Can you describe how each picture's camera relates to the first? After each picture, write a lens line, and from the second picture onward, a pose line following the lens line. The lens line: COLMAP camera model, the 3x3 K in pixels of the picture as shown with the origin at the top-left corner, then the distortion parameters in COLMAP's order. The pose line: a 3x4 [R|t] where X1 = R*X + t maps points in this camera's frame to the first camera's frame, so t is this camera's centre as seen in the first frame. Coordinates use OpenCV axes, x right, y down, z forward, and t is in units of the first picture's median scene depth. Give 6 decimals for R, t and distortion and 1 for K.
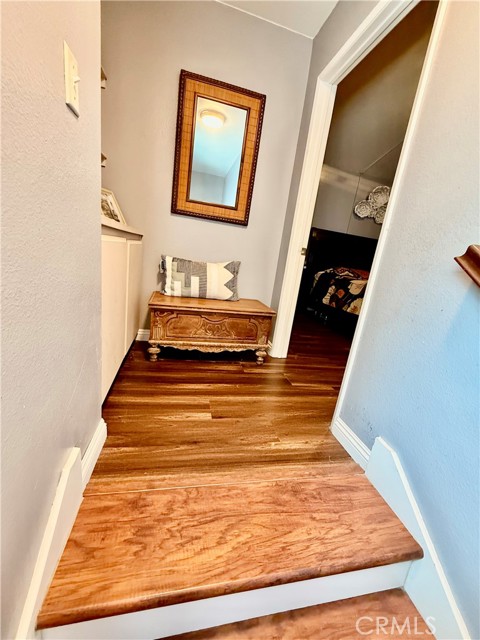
lens RADIAL K [[256.6, 0, 242.2], [0, 256.6, 319.5], [0, 0, 1]] dist [0.000184, 0.000647]
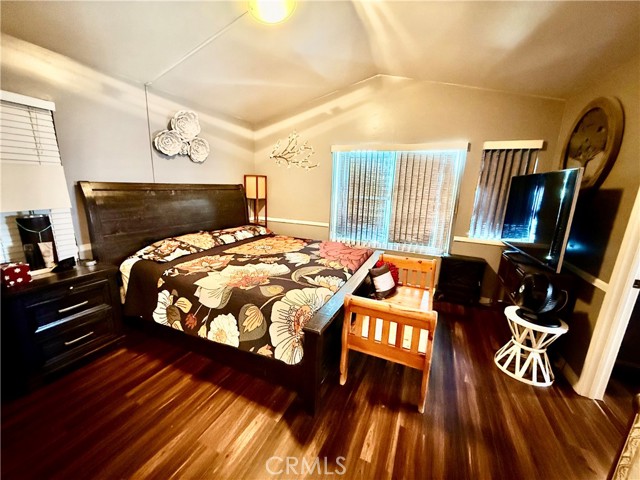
lens RADIAL K [[256.6, 0, 305.7], [0, 256.6, 239.6], [0, 0, 1]] dist [0.000184, 0.000647]
pose [[0.628850, -0.284998, 0.723411, 0.178142], [0.274447, 0.951875, 0.136432, -0.224010], [-0.727480, 0.112743, 0.676803, 0.397633]]
